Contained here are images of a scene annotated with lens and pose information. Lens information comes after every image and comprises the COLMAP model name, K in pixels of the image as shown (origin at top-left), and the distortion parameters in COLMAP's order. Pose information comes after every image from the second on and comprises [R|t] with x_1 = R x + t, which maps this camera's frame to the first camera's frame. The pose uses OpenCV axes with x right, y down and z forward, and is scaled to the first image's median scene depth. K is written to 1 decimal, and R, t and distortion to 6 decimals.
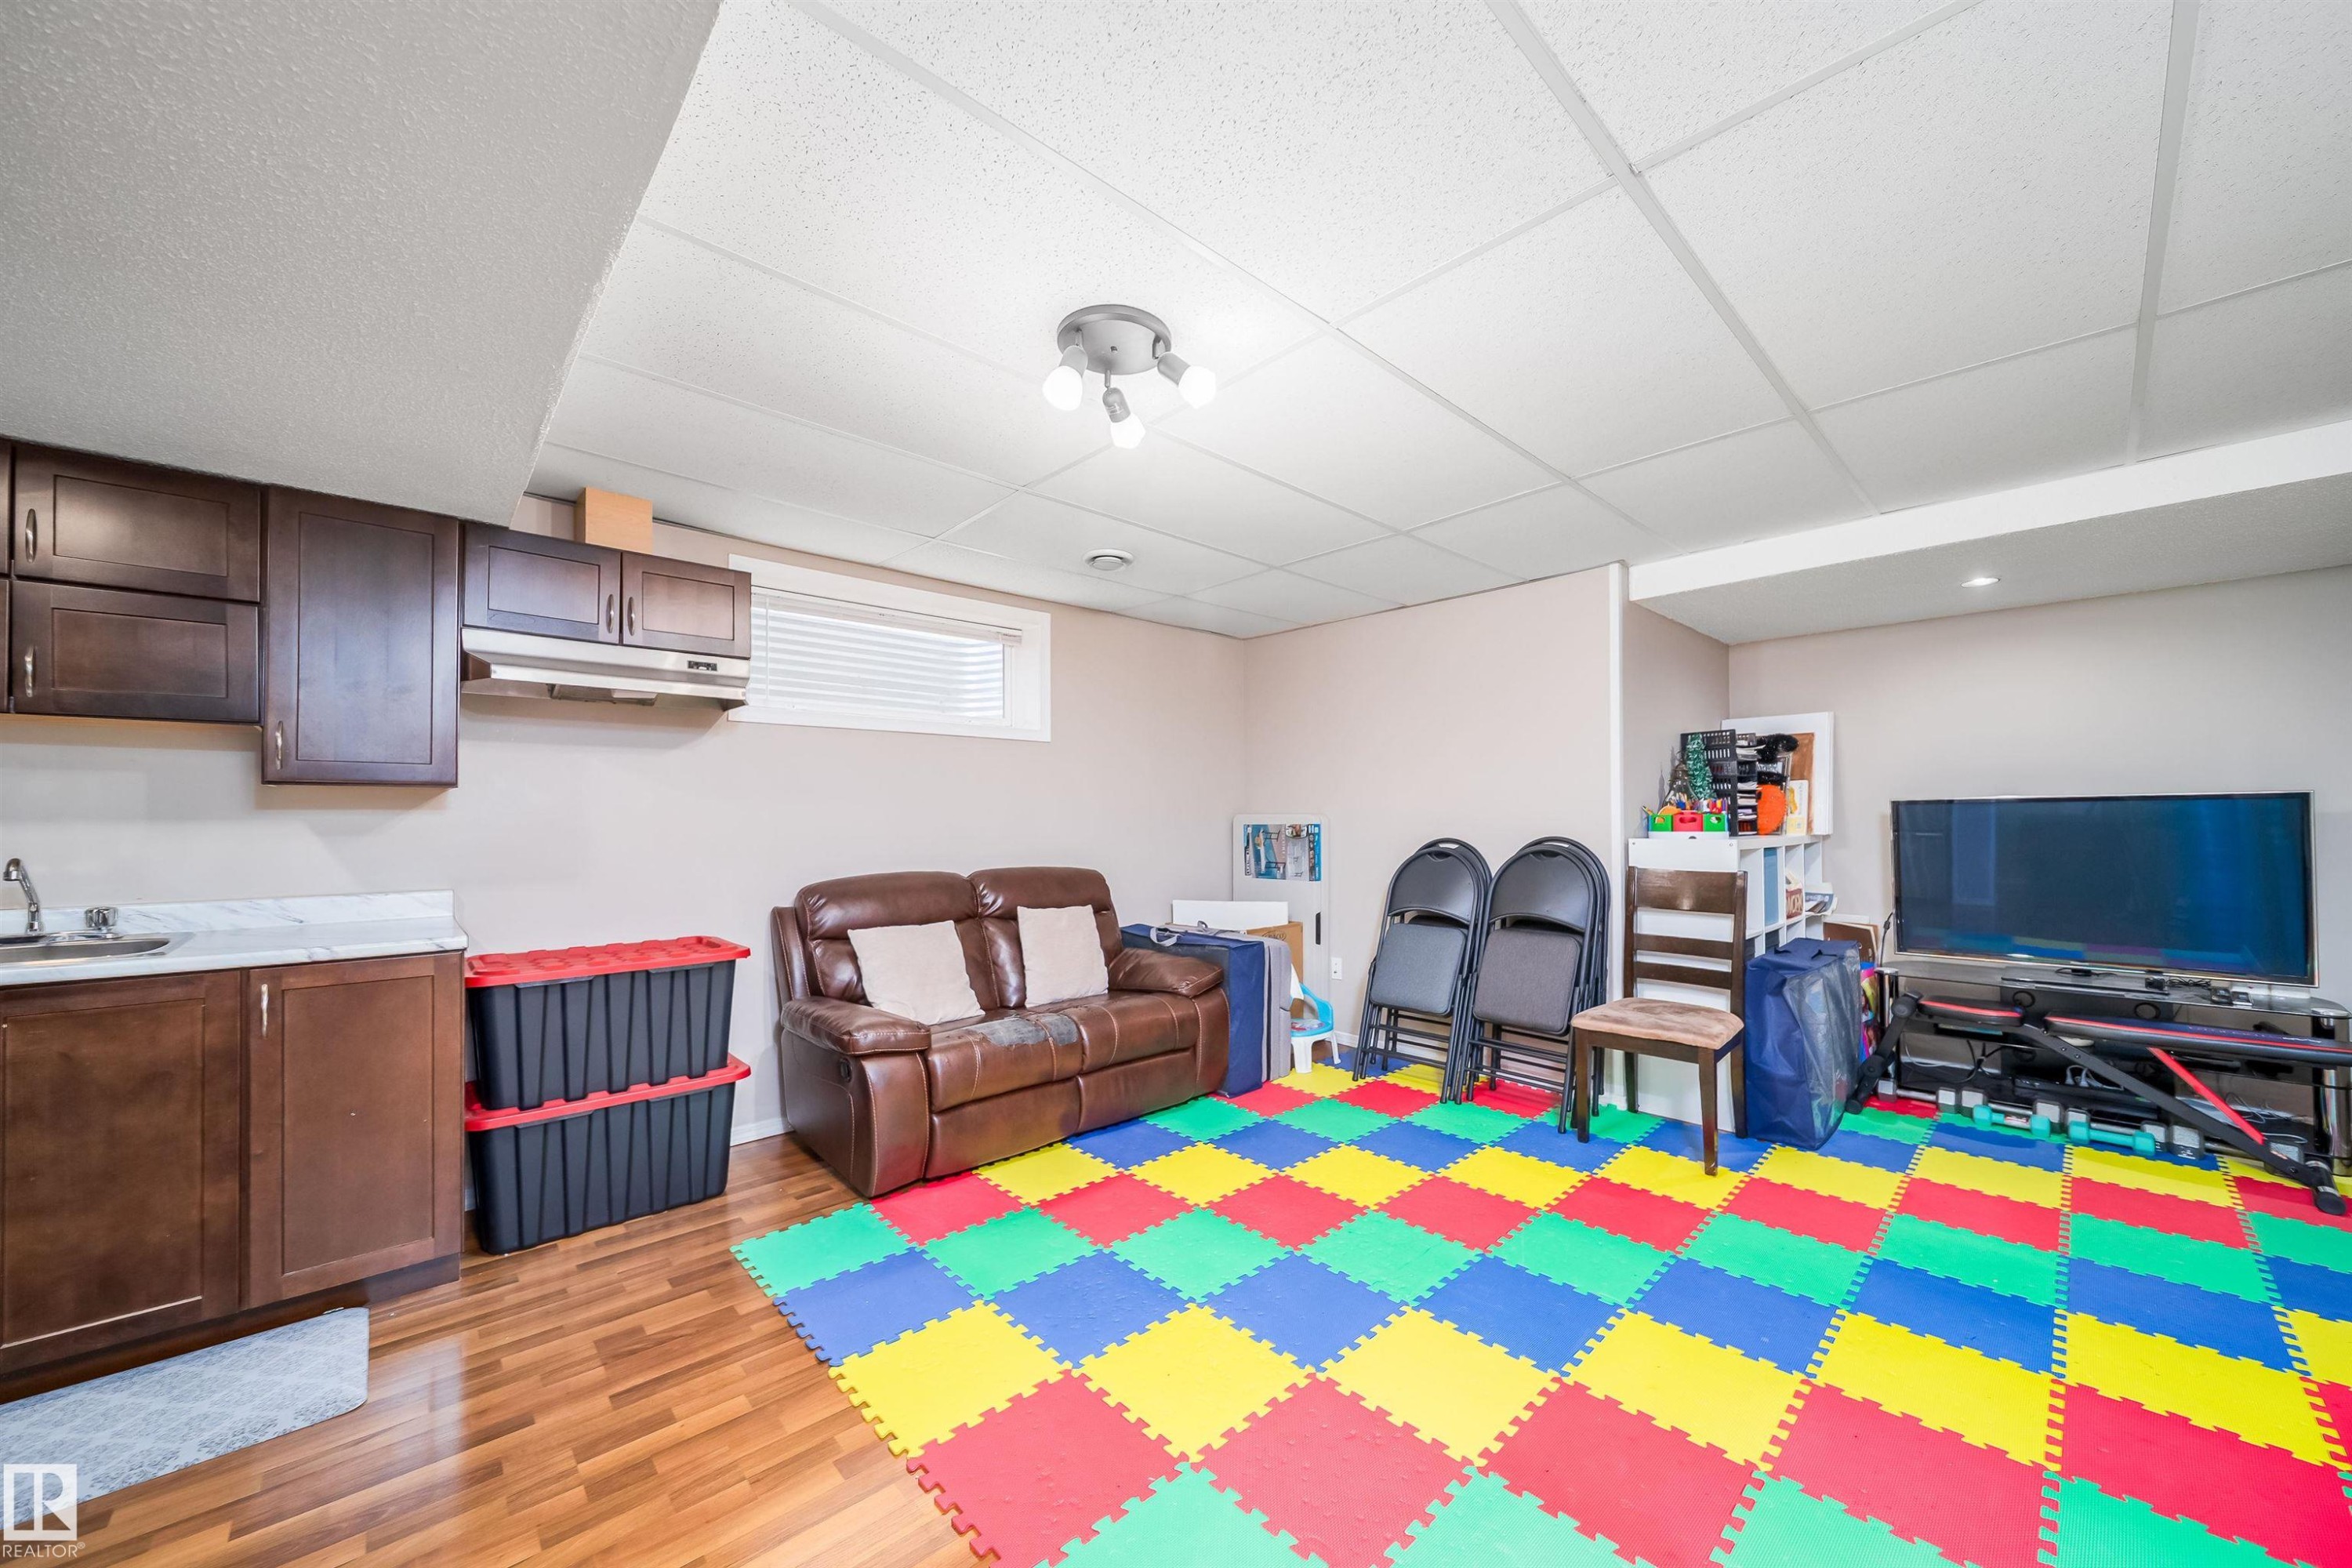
lens RADIAL K [[841.0, 0, 1187.3], [0, 841.0, 757.3], [0, 0, 1]] dist [0.001957, 0.000065]
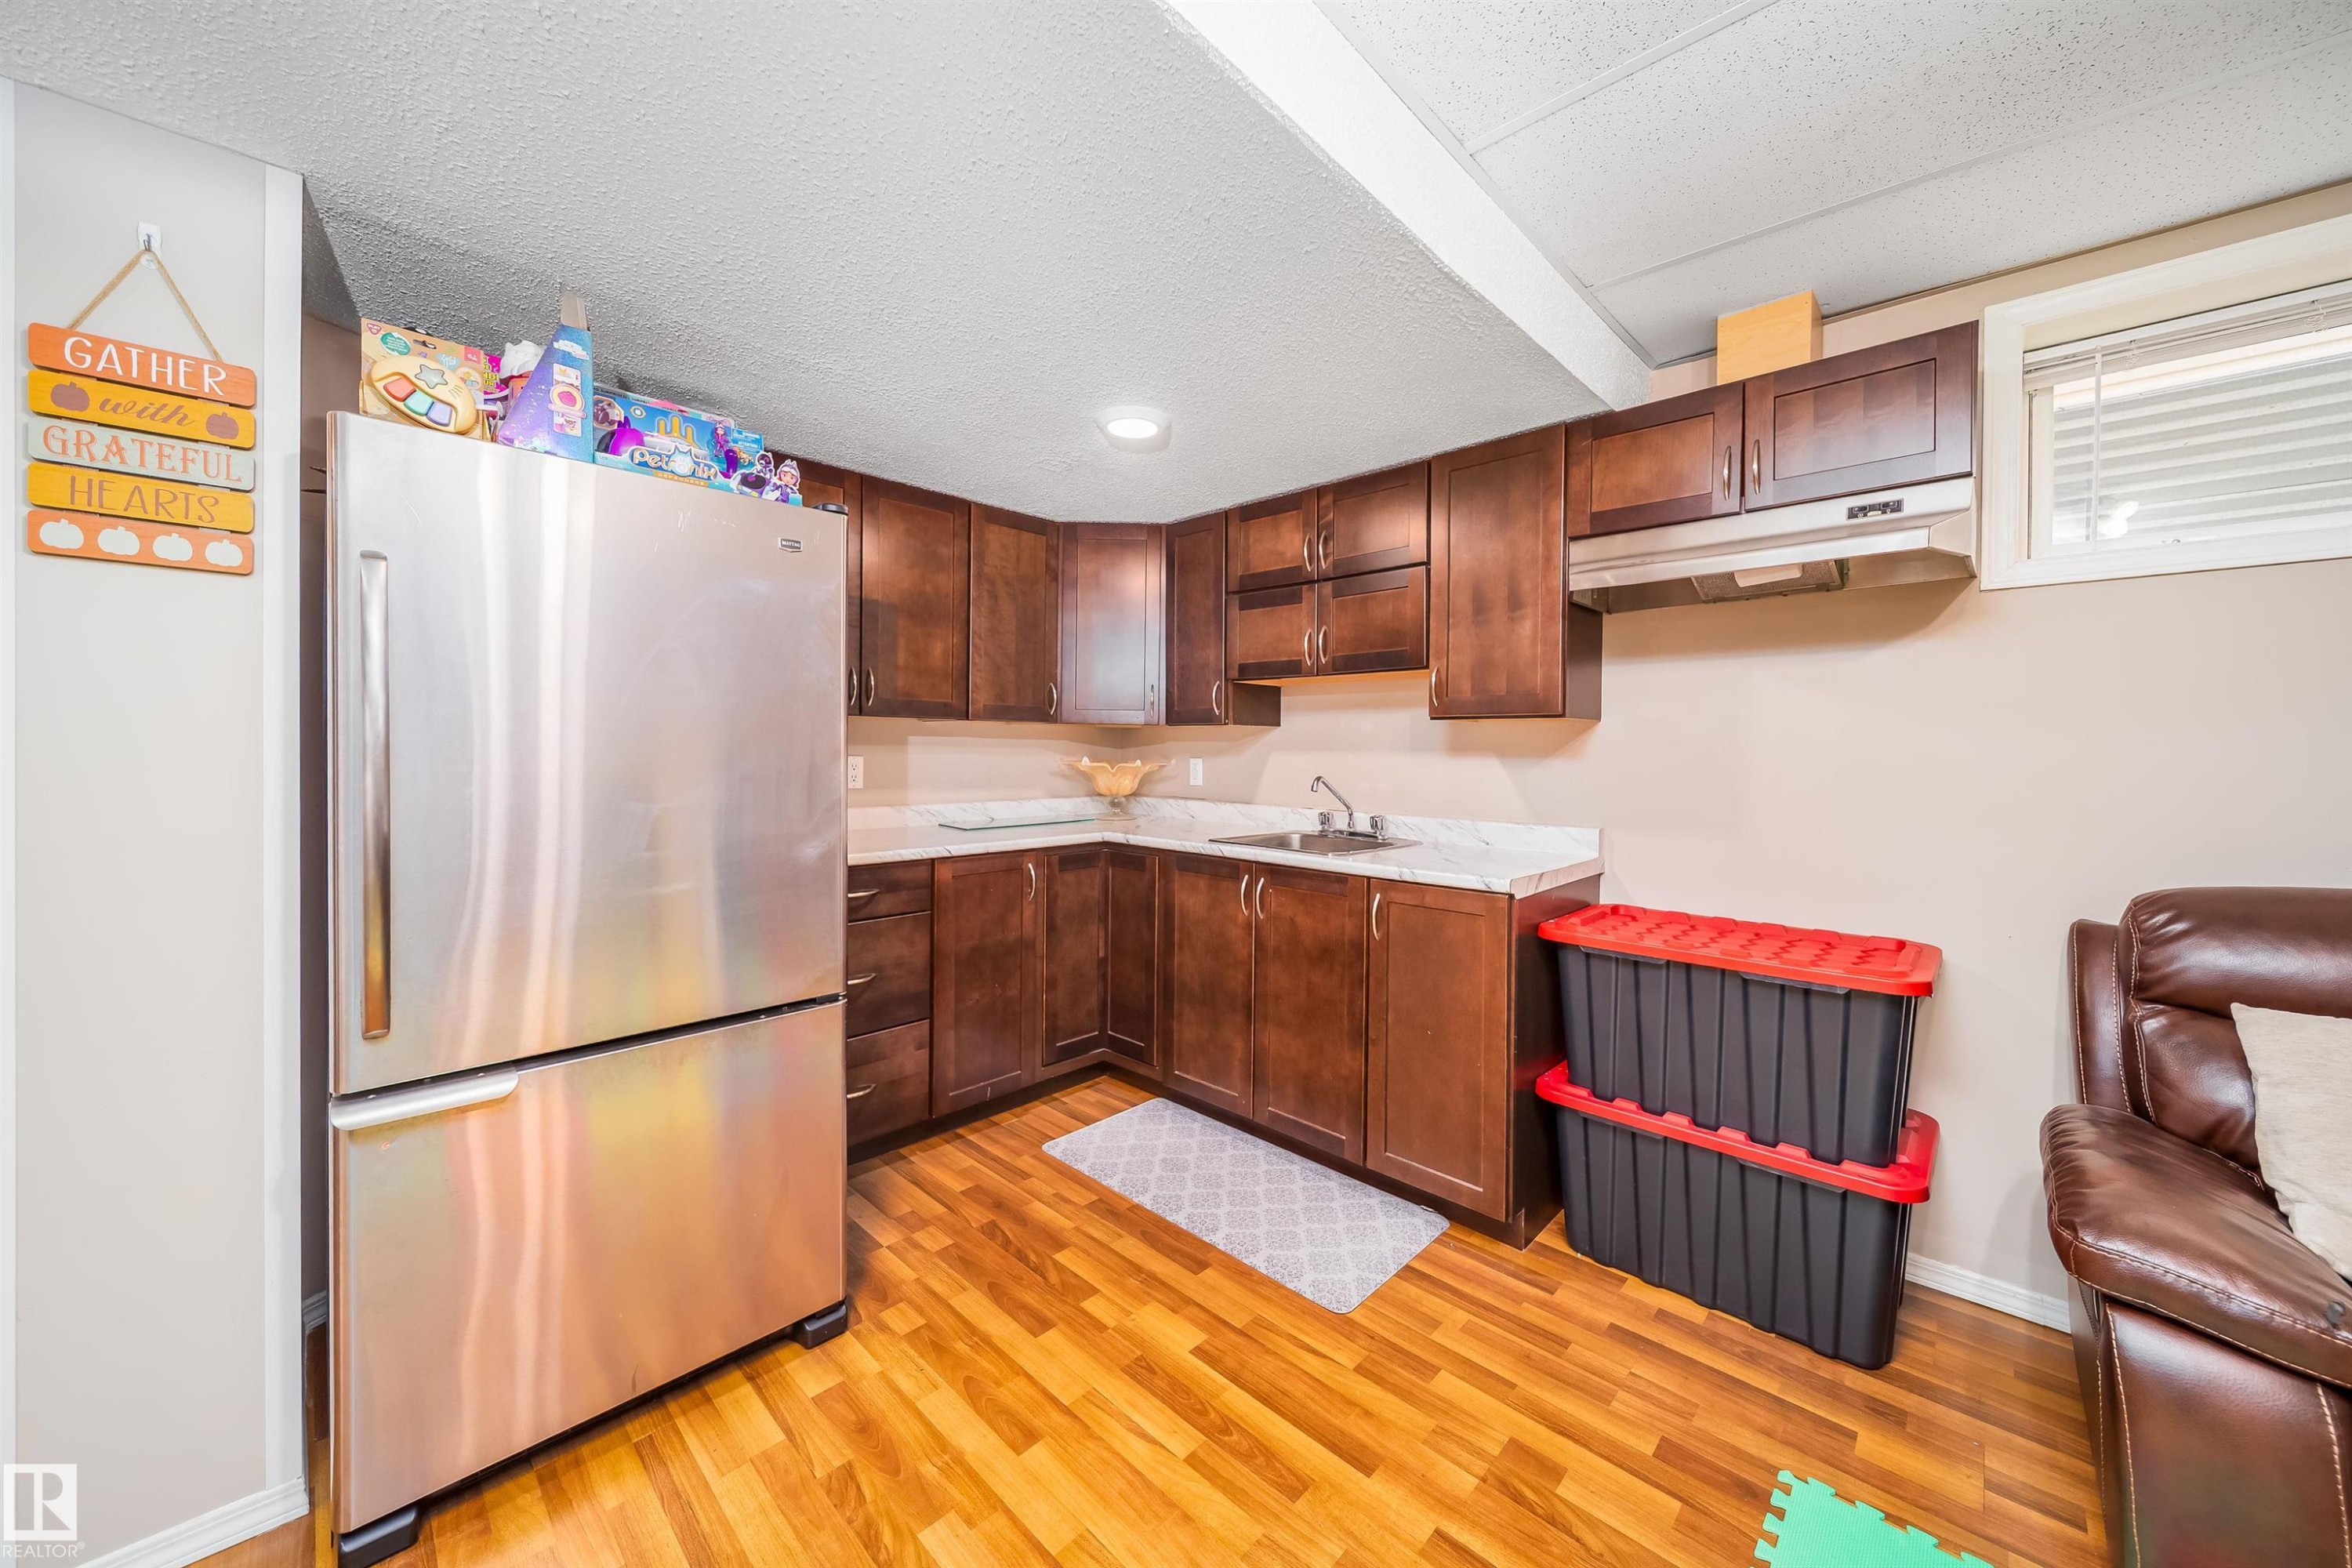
lens RADIAL K [[841.0, 0, 1187.3], [0, 841.0, 757.3], [0, 0, 1]] dist [0.001957, 0.000065]
pose [[0.058812, 0.011884, -0.998198, 0.022055], [0.062349, 0.997933, 0.015554, 0.040363], [0.996320, -0.063151, 0.057949, 0.550553]]
